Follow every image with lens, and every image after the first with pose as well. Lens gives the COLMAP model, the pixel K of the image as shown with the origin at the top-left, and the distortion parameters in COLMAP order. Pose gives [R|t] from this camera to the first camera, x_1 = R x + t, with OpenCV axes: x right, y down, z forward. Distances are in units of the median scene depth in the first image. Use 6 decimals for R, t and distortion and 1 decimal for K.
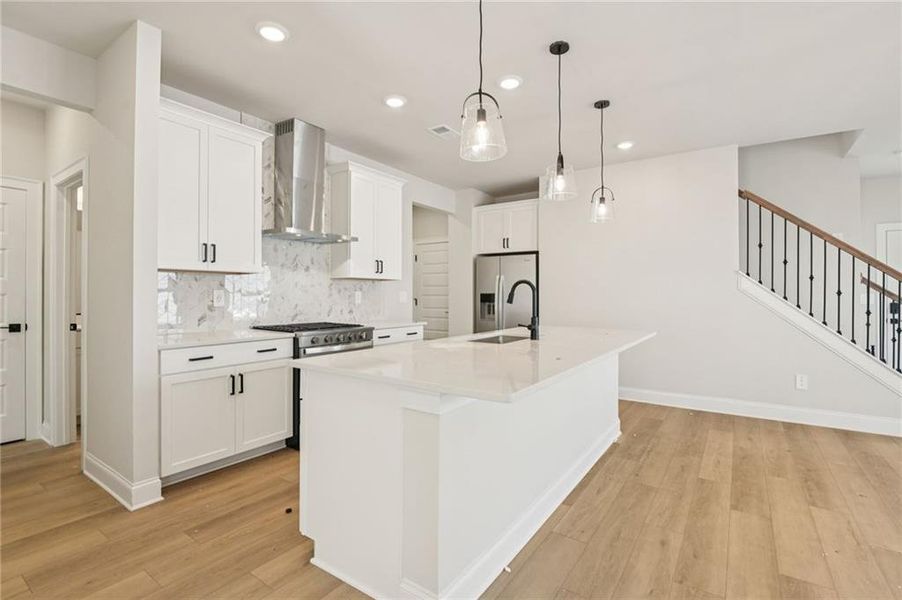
lens RADIAL K [[410.4, 0, 455.3], [0, 410.4, 295.6], [0, 0, 1]] dist [0.003842, -0.003169]
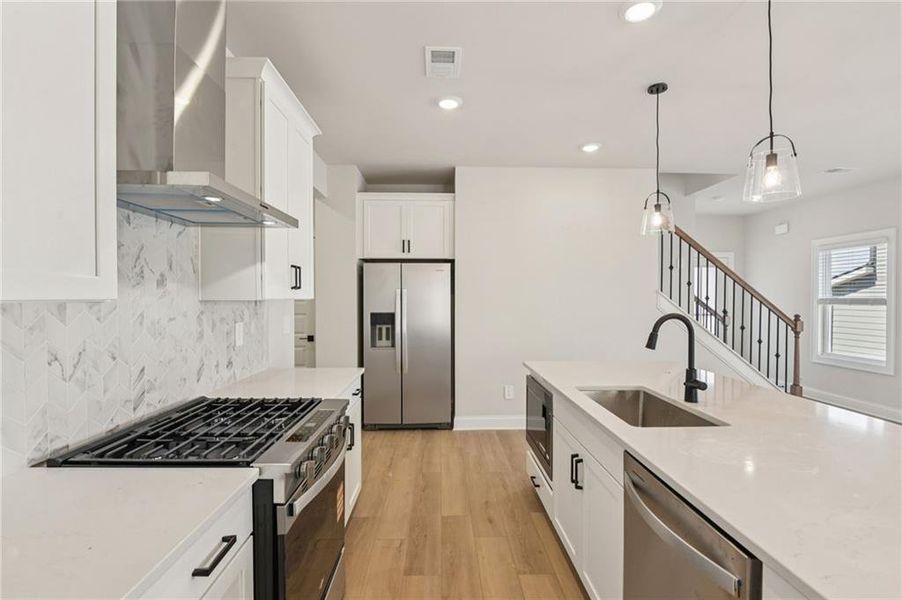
lens RADIAL K [[410.4, 0, 448.9], [0, 410.4, 302.1], [0, 0, 1]] dist [0.003842, -0.003169]
pose [[0.808390, -0.009702, 0.588568, -0.380778], [0.003257, 0.999923, 0.012010, -0.048506], [-0.588639, -0.007792, 0.808359, 0.491730]]
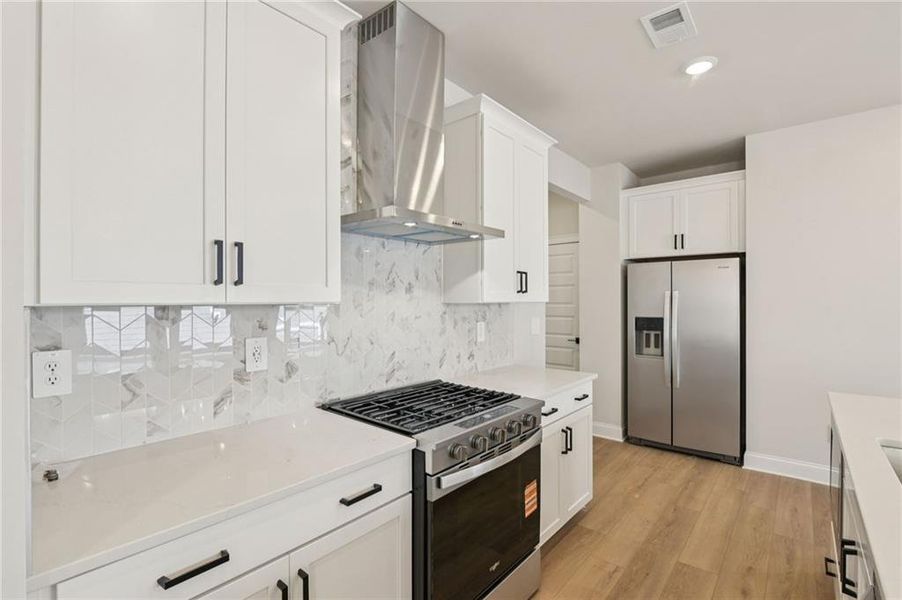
lens RADIAL K [[410.4, 0, 464.2], [0, 410.4, 299.9], [0, 0, 1]] dist [0.003842, -0.003169]
pose [[0.996502, -0.004310, -0.083461, -0.244008], [0.004051, 0.999986, -0.003276, -0.048088], [0.083474, 0.002926, 0.996506, 0.452329]]
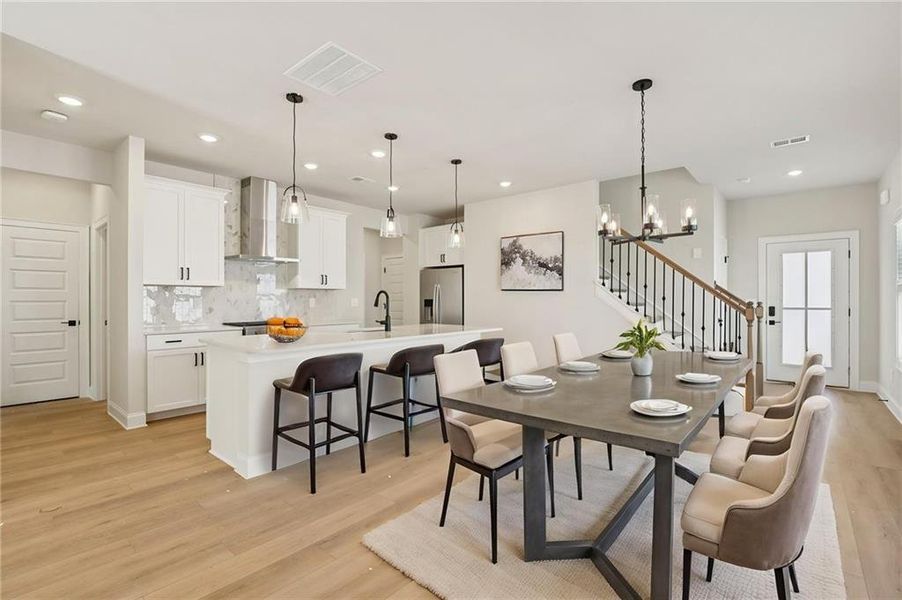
lens RADIAL K [[410.4, 0, 456.1], [0, 410.4, 301.2], [0, 0, 1]] dist [0.003842, -0.003169]
pose [[0.994566, -0.002123, -0.104087, 0.421307], [0.002067, 0.999998, -0.000644, 0.001383], [0.104088, 0.000425, 0.994568, -0.308145]]
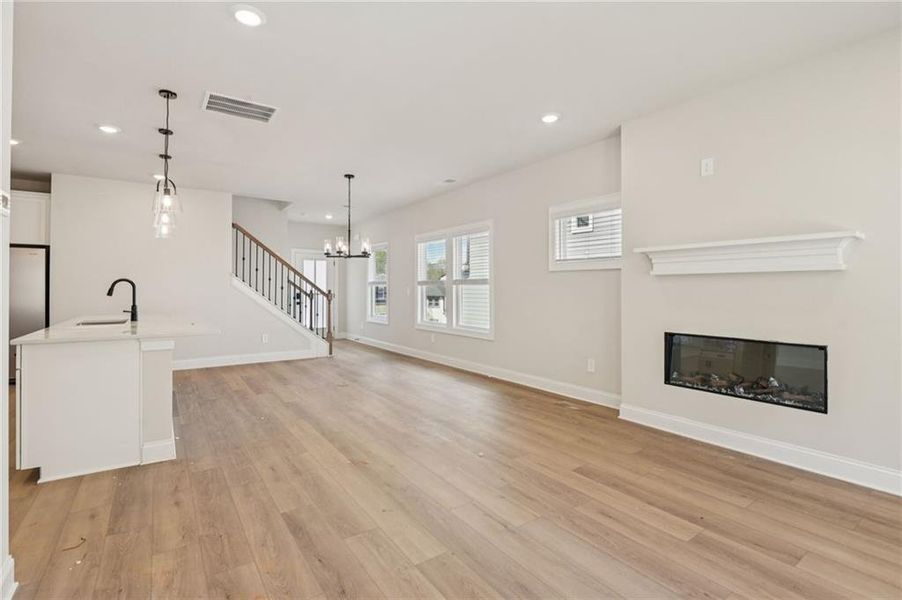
lens RADIAL K [[410.4, 0, 448.7], [0, 410.4, 288.9], [0, 0, 1]] dist [0.003842, -0.003169]
pose [[0.356561, -0.004252, 0.934262, -0.532136], [0.005328, 0.999983, 0.002518, -0.001046], [-0.934257, 0.004080, 0.356578, -0.369205]]
